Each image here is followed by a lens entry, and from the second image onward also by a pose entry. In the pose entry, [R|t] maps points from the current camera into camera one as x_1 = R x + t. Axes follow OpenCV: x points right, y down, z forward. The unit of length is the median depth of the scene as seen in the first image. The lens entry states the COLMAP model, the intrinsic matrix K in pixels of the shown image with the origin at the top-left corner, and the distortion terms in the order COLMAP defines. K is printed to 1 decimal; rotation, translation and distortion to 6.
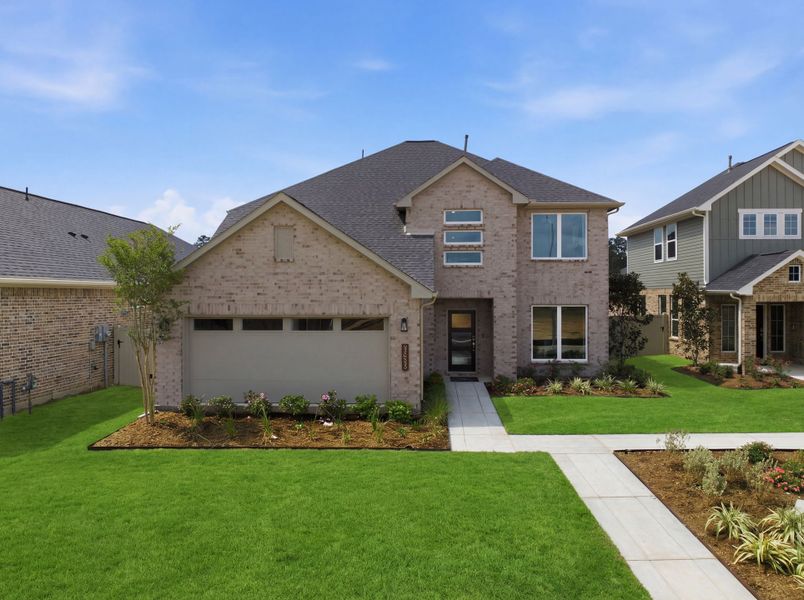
lens RADIAL K [[549.9, 0, 402.0], [0, 549.9, 300.0], [0, 0, 1]] dist [-0.032329, 0.002491]
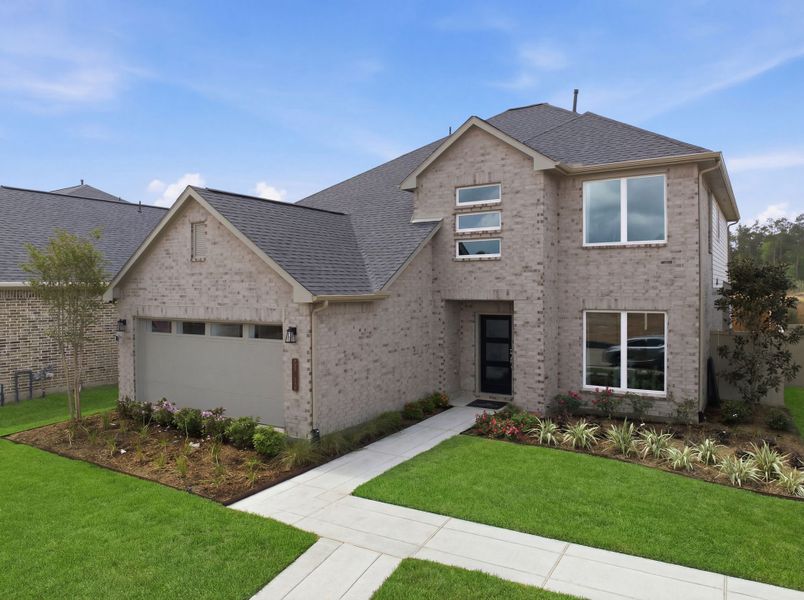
lens RADIAL K [[549.9, 0, 402.0], [0, 549.9, 300.0], [0, 0, 1]] dist [-0.032329, 0.002491]
pose [[0.873711, 0.007760, -0.486383, 0.396901], [-0.002534, 0.999932, 0.011401, -0.011916], [0.486438, -0.008729, 0.873672, 0.271672]]
